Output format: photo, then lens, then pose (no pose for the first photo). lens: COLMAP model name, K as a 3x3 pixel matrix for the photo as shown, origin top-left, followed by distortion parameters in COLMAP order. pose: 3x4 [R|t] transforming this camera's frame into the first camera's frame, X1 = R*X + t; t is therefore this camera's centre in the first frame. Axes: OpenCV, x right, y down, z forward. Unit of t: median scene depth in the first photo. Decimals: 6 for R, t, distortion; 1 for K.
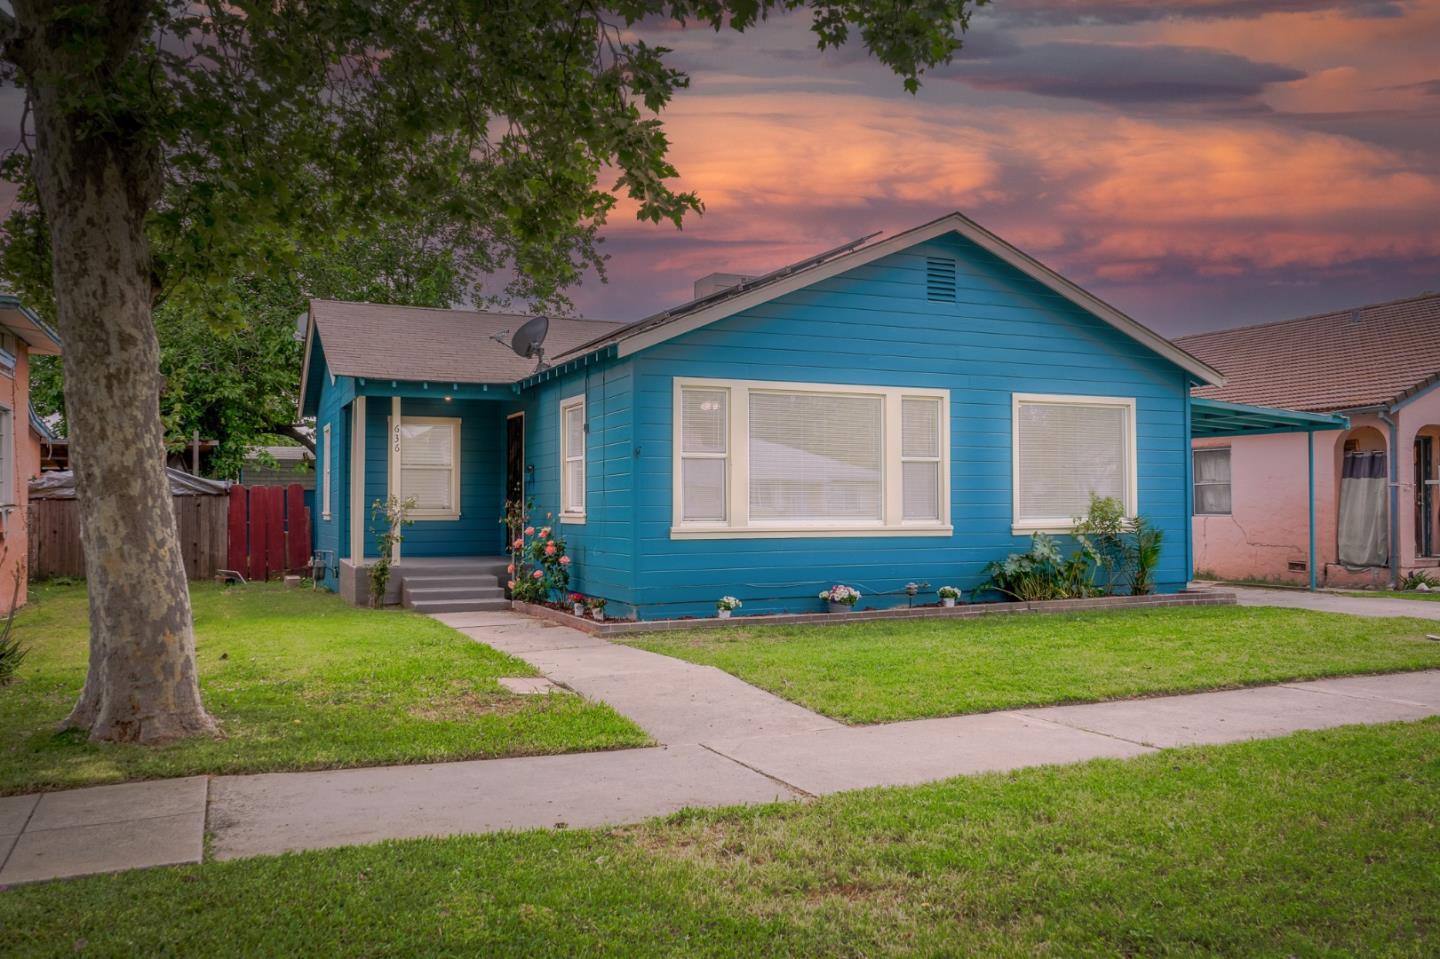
lens RADIAL K [[1192.3, 0, 722.0], [0, 1192.3, 475.9], [0, 0, 1]] dist [-0.007845, -0.000736]
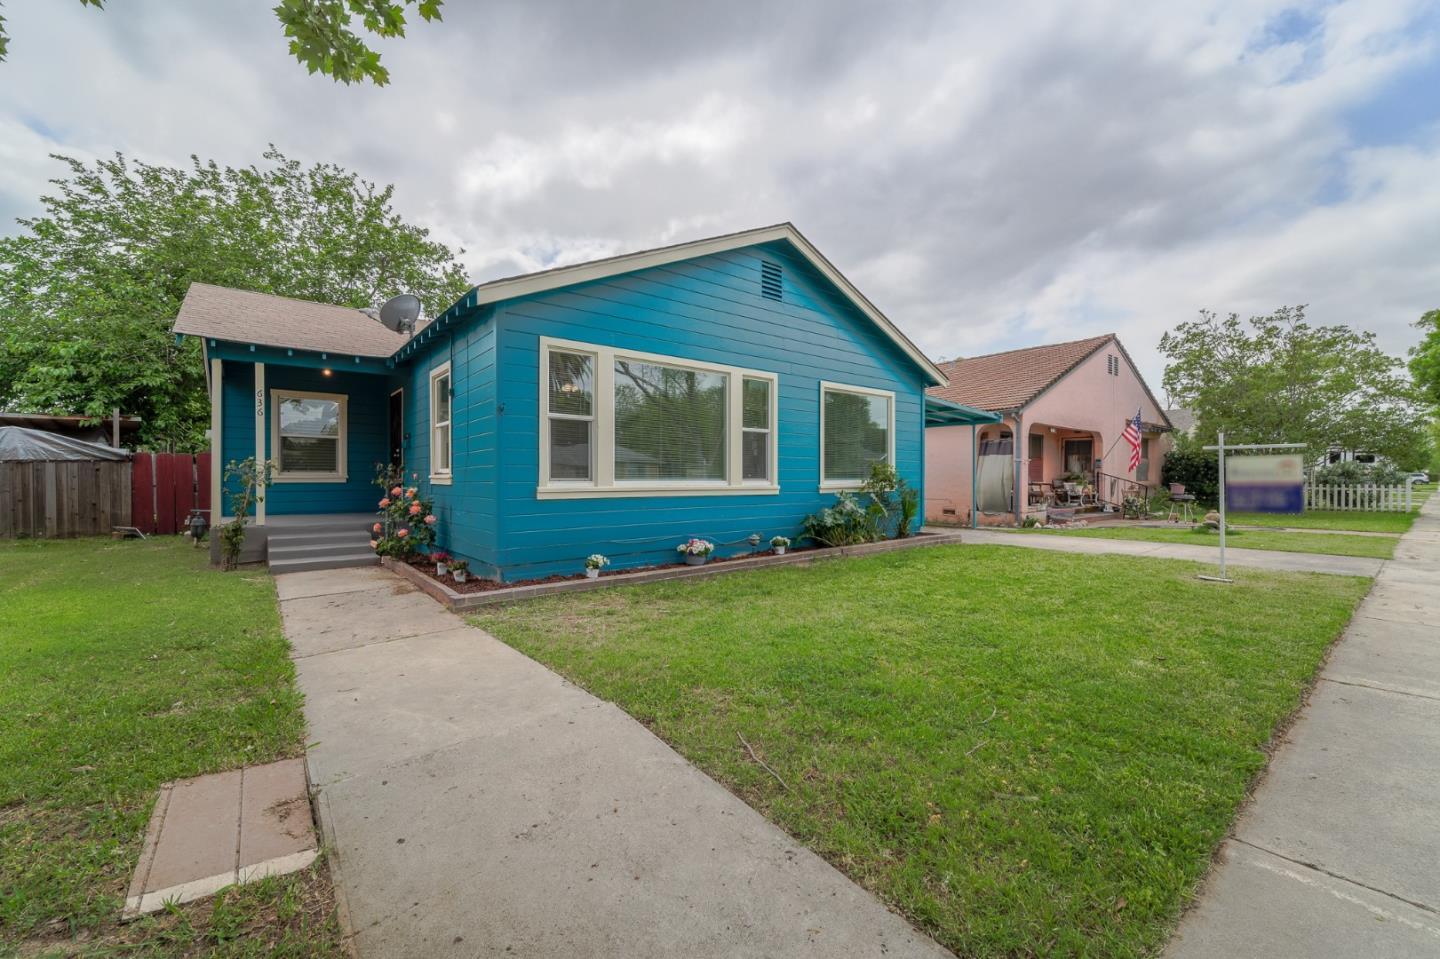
lens RADIAL K [[577.5, 0, 715.7], [0, 577.5, 477.9], [0, 0, 1]] dist [0.011846, 0.000268]
pose [[0.965843, 0.002609, 0.259113, -0.020884], [-0.008940, 0.999690, 0.023255, 0.019710], [-0.258972, -0.024777, 0.965567, 0.429233]]
